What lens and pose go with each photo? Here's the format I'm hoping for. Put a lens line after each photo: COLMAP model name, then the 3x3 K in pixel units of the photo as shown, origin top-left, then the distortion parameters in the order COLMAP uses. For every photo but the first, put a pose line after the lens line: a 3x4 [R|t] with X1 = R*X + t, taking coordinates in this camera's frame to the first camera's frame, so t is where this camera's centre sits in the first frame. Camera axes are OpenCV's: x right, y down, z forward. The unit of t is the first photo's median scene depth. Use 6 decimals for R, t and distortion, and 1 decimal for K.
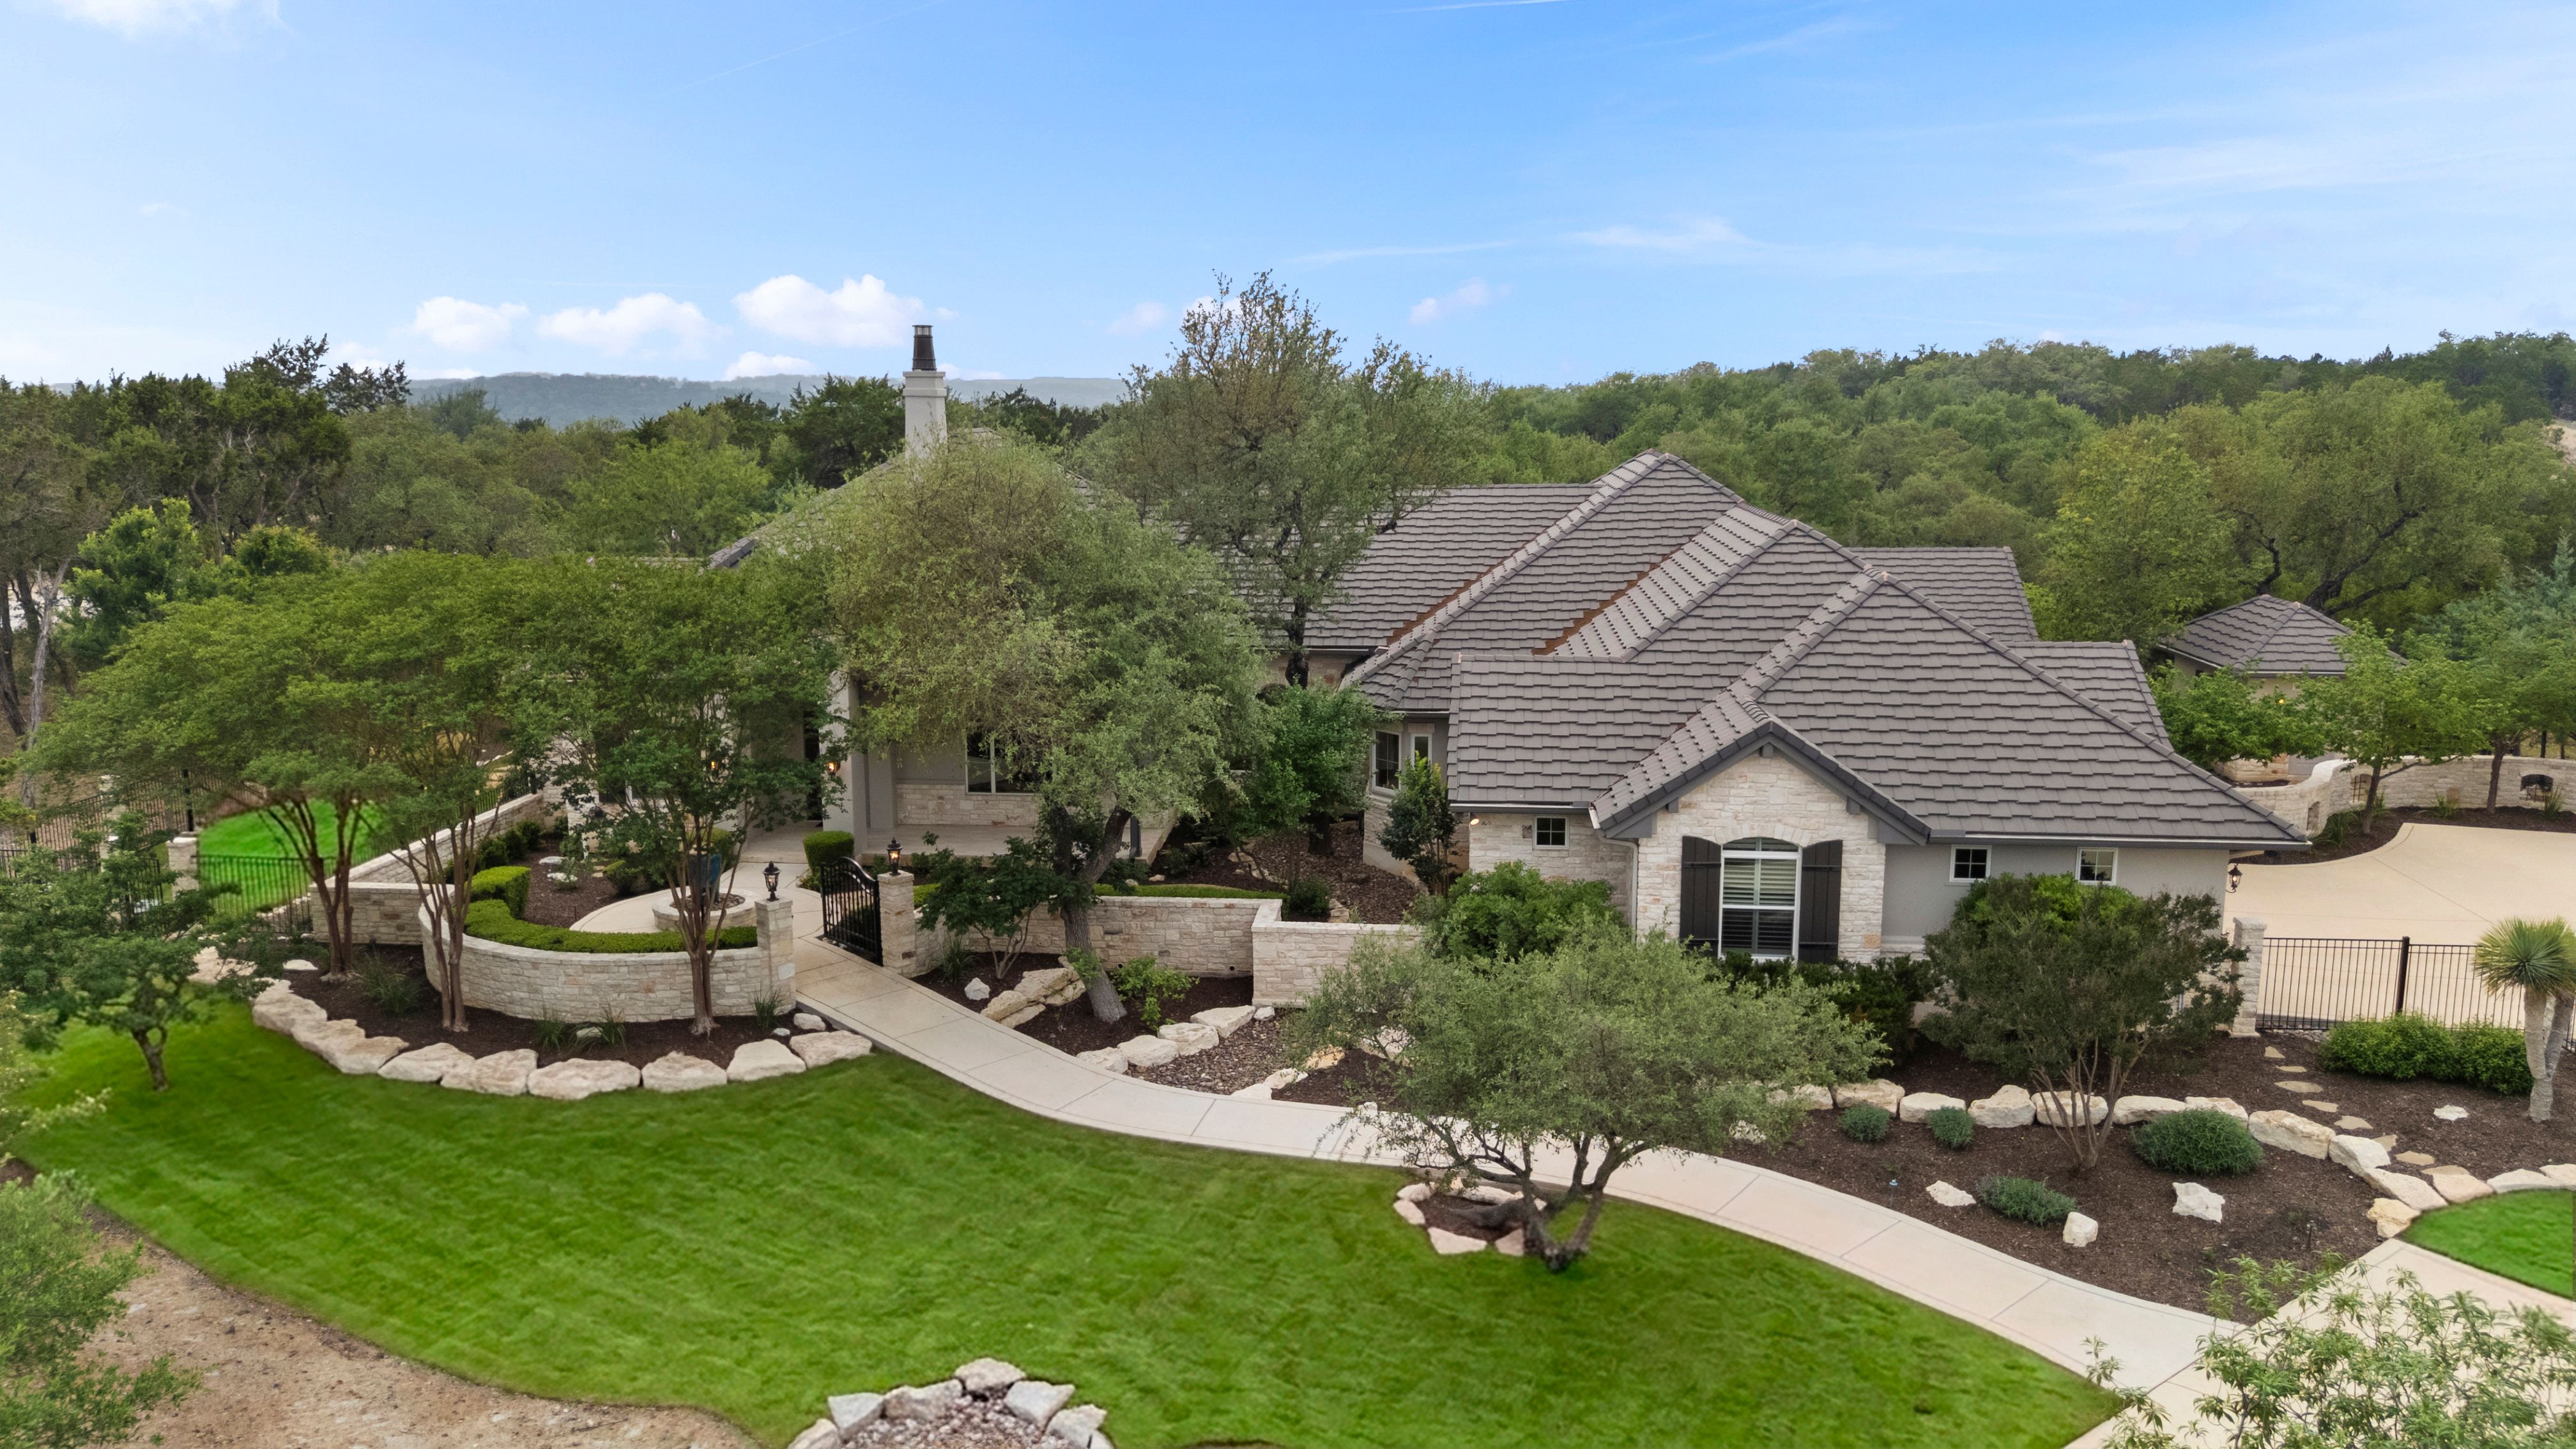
lens RADIAL K [[1907.8, 0, 1288.0], [0, 1907.8, 724.5], [0, 0, 1]] dist [0.032599, -0.008781]
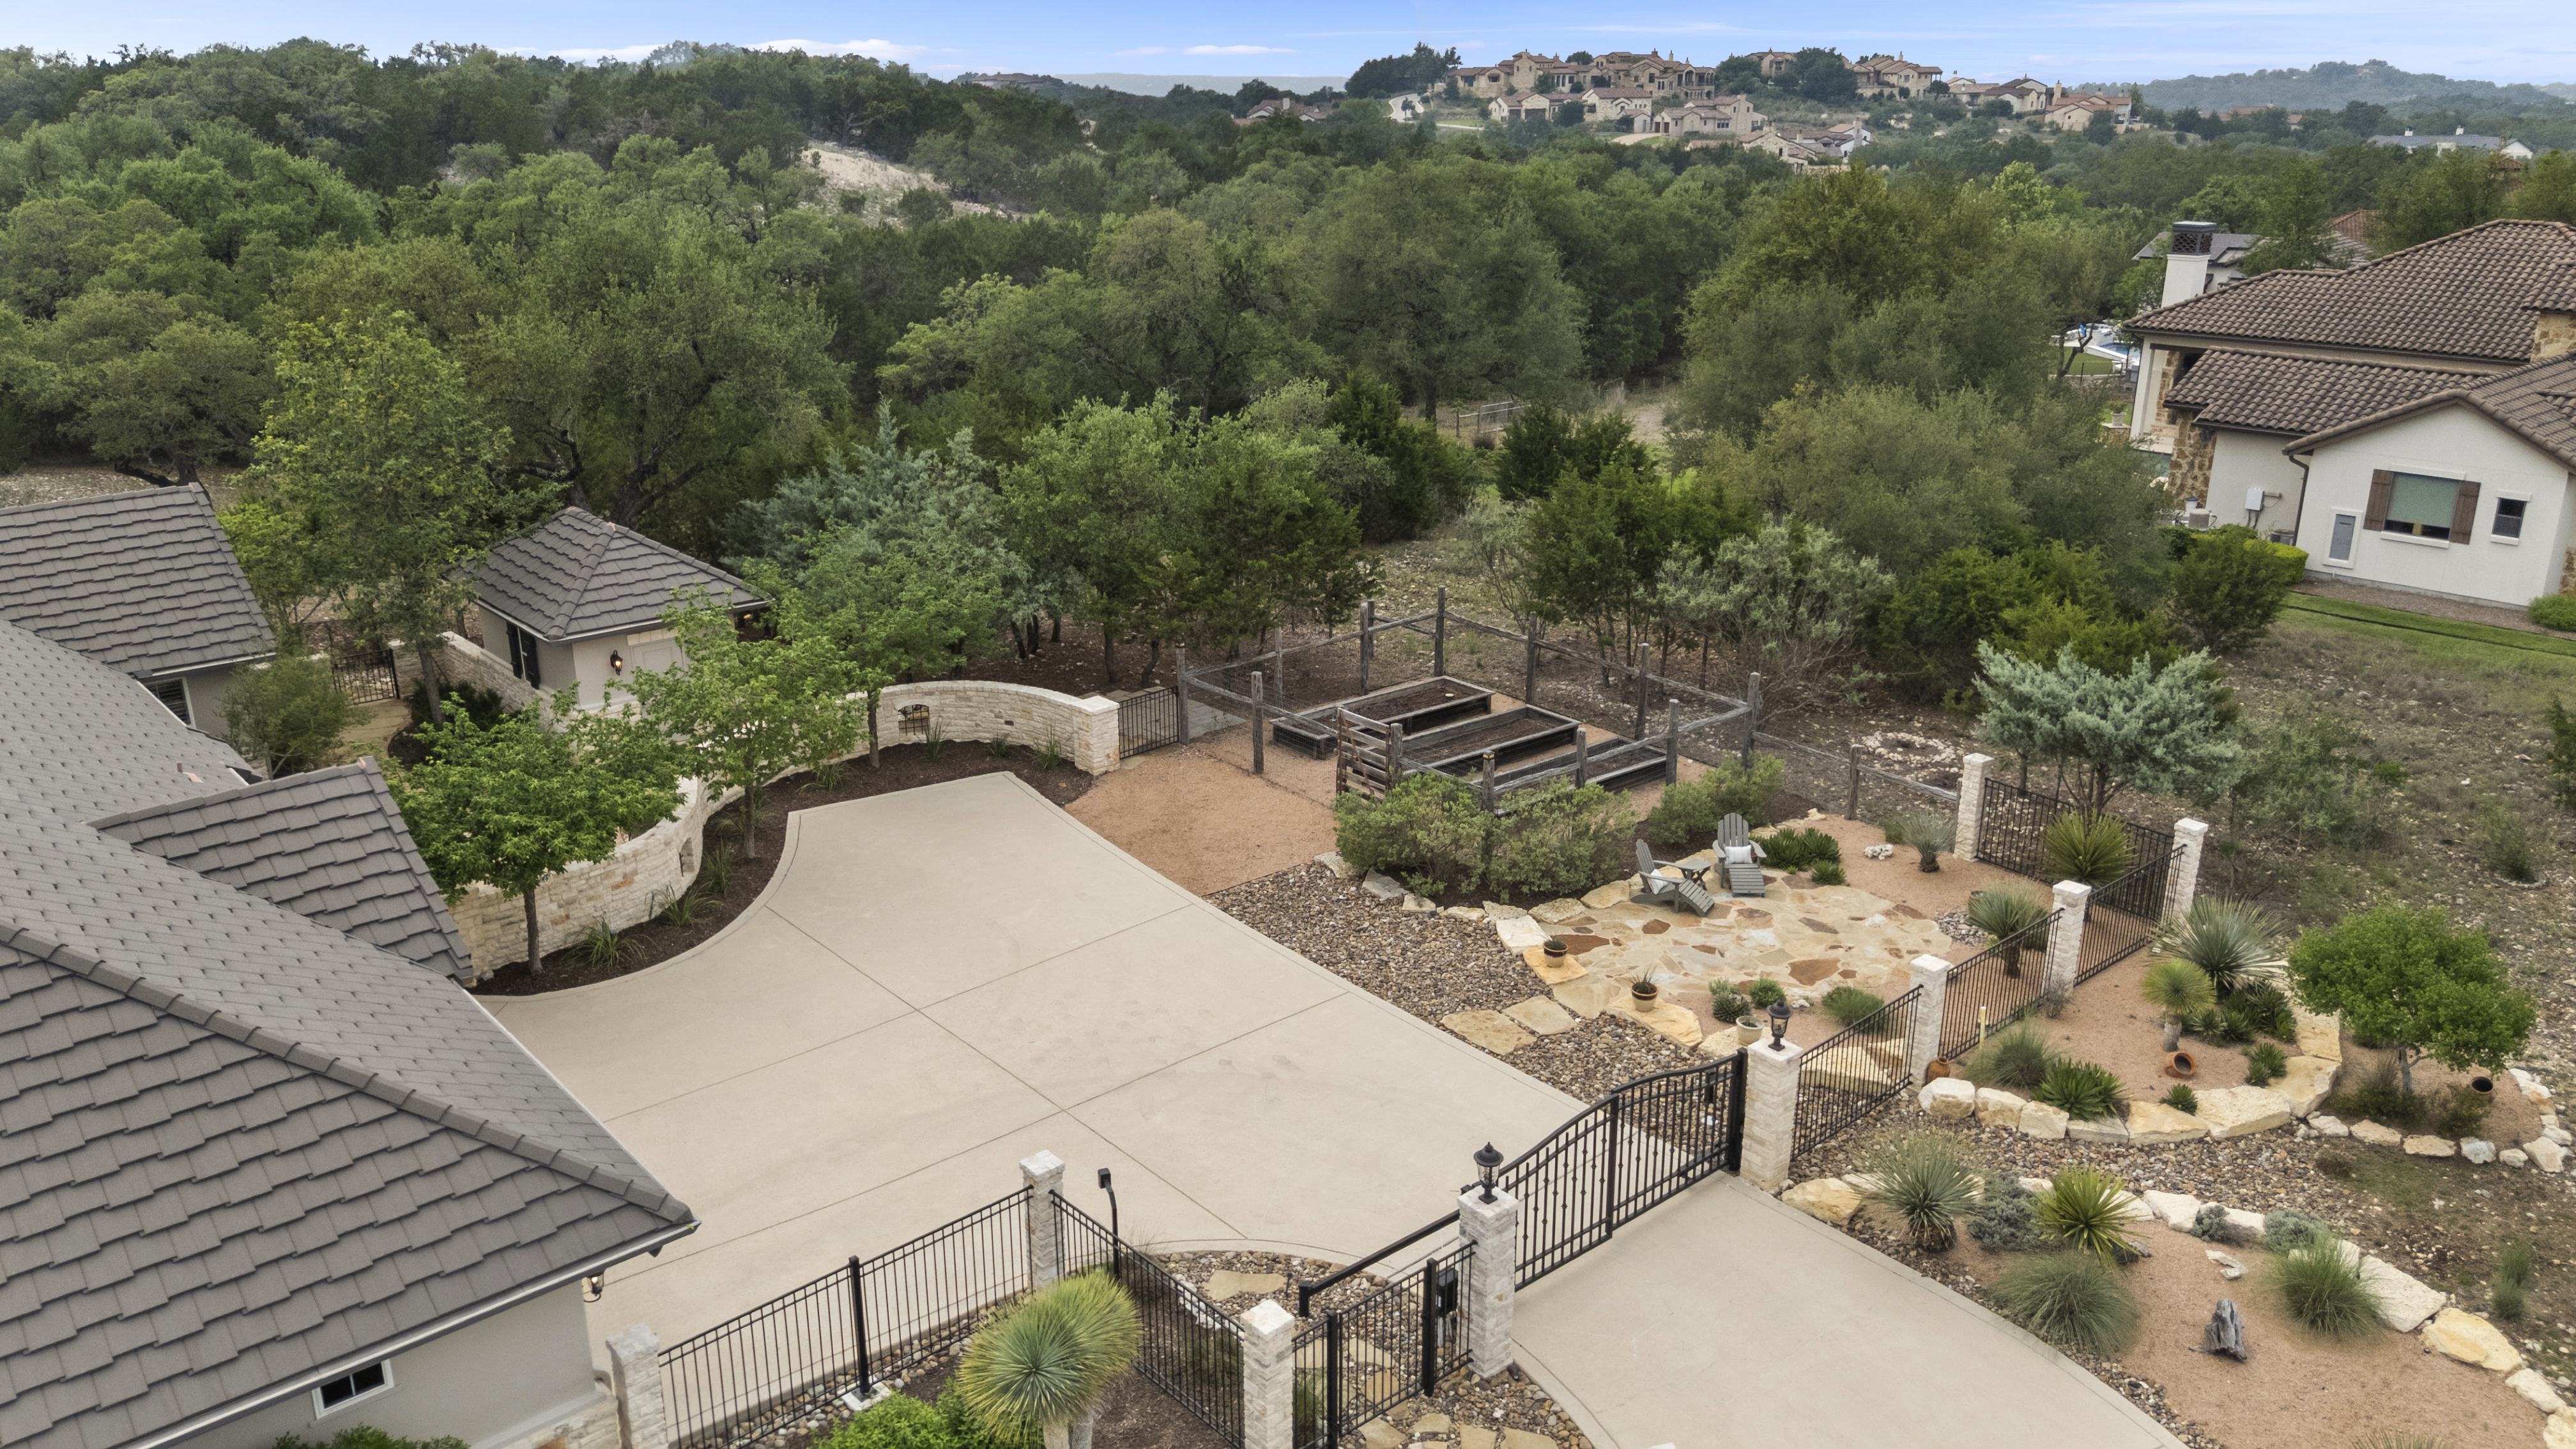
lens RADIAL K [[1907.8, 0, 1288.0], [0, 1907.8, 724.5], [0, 0, 1]] dist [0.032599, -0.008781]
pose [[0.686424, -0.238093, 0.687120, 0.203059], [0.128965, 0.969762, 0.207197, -0.132281], [-0.715675, -0.053610, 0.696373, 0.332319]]
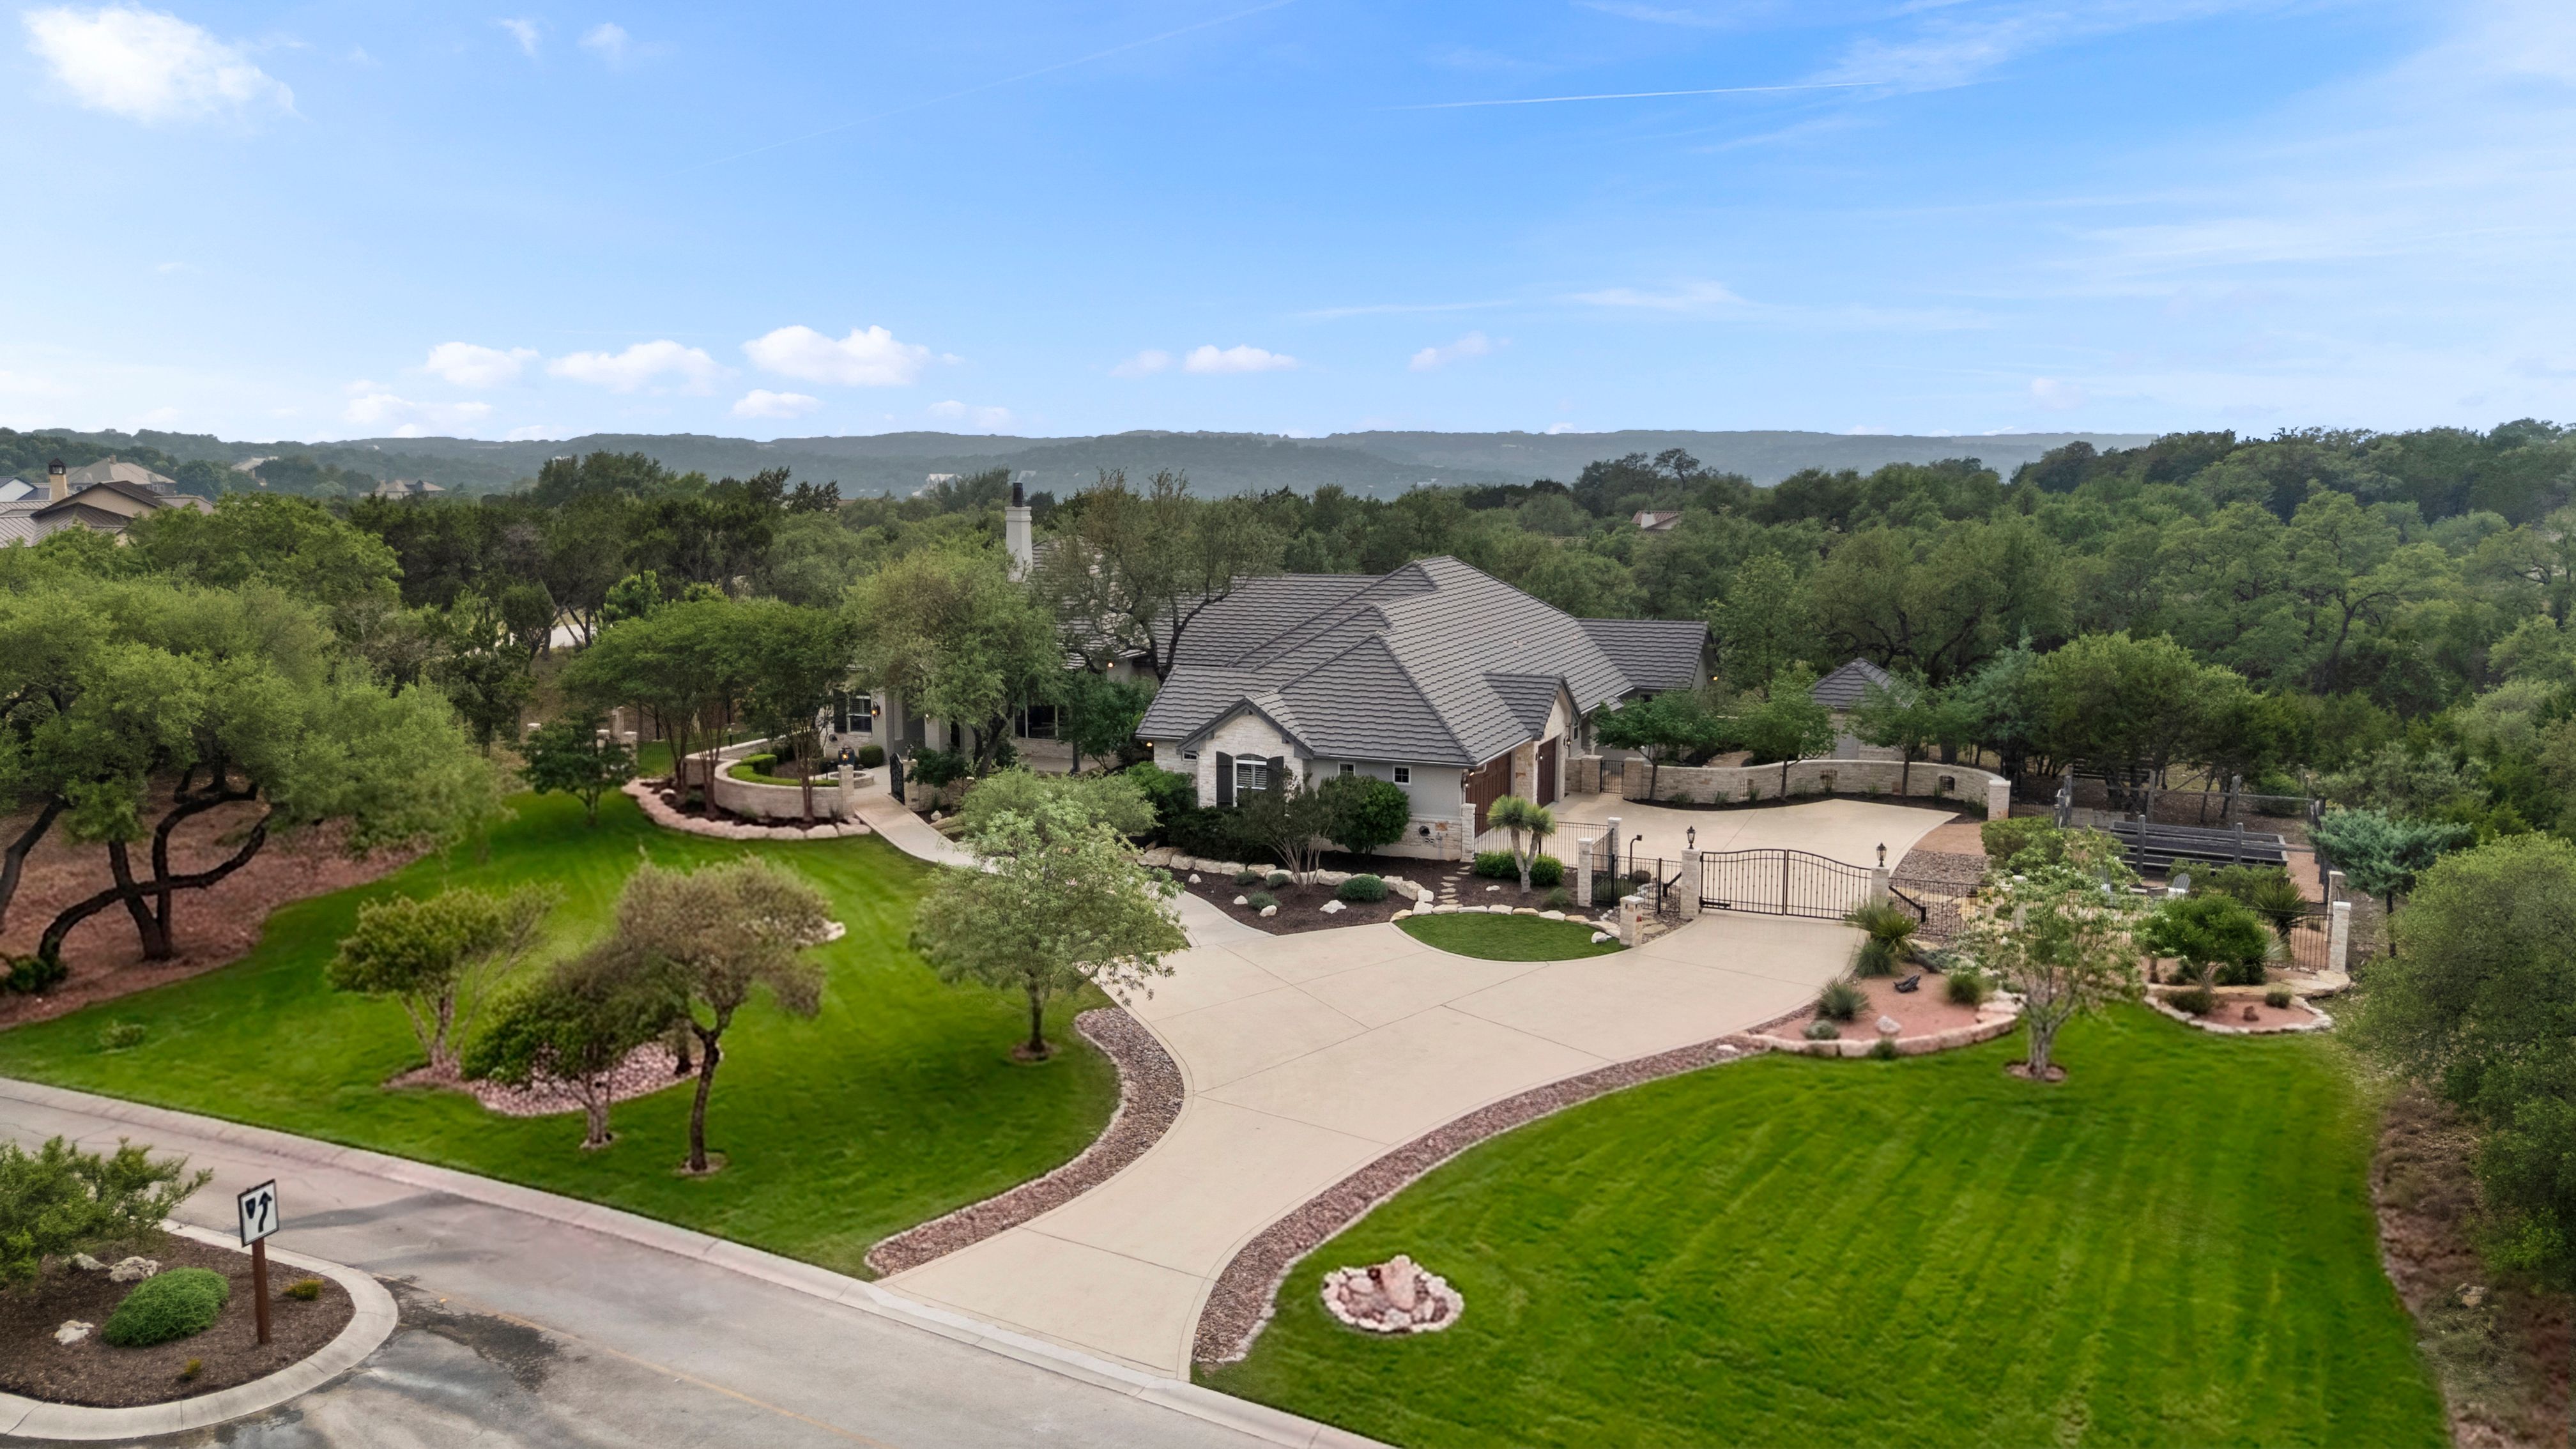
lens RADIAL K [[1907.8, 0, 1288.0], [0, 1907.8, 724.5], [0, 0, 1]] dist [0.032599, -0.008781]
pose [[0.955294, 0.043764, -0.292401, 0.668442], [-0.051871, 0.998453, -0.020026, 0.050412], [0.291072, 0.034298, 0.956086, -0.733707]]
